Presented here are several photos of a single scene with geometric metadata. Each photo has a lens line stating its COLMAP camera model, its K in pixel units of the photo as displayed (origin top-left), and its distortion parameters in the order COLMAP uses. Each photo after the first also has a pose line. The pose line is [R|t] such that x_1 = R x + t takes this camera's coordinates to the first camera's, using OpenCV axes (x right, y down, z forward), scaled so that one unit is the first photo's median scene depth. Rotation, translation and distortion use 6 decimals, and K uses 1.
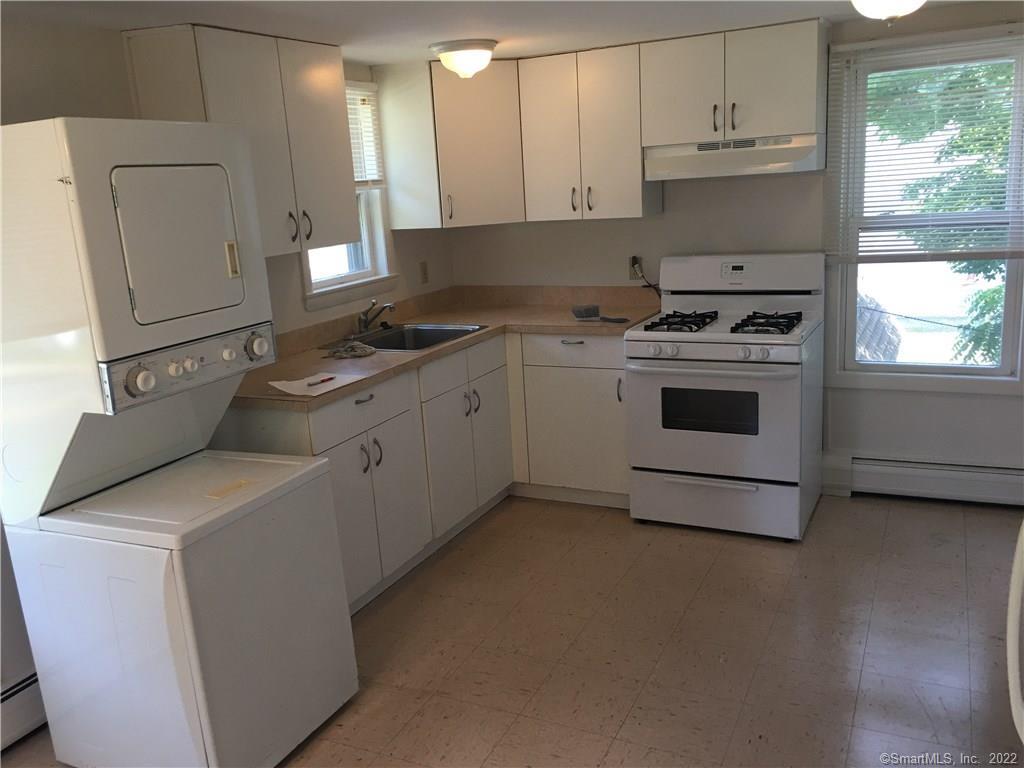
lens RADIAL K [[882.9, 0, 504.2], [0, 882.9, 387.0], [0, 0, 1]] dist [0.074198, -0.005851]
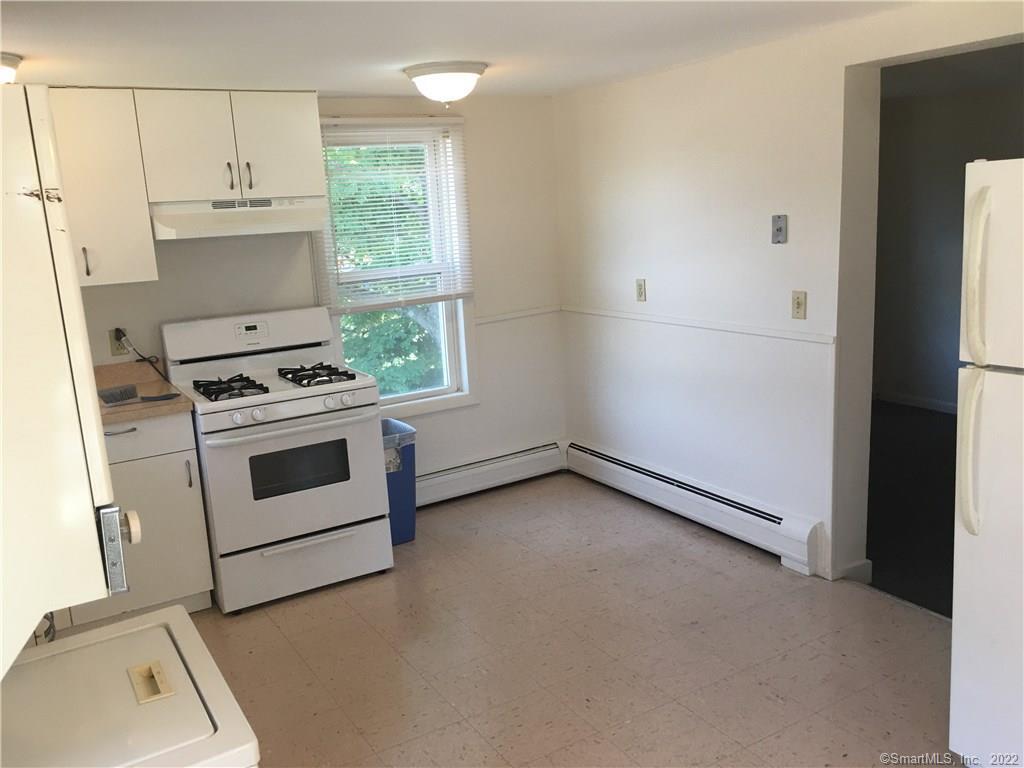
lens RADIAL K [[882.9, 0, 503.4], [0, 882.9, 384.1], [0, 0, 1]] dist [0.074198, -0.005851]
pose [[0.544434, -0.139162, 0.827179, -0.435840], [0.223260, 0.974610, 0.017021, -0.030102], [-0.808546, 0.175409, 0.561680, 0.251740]]
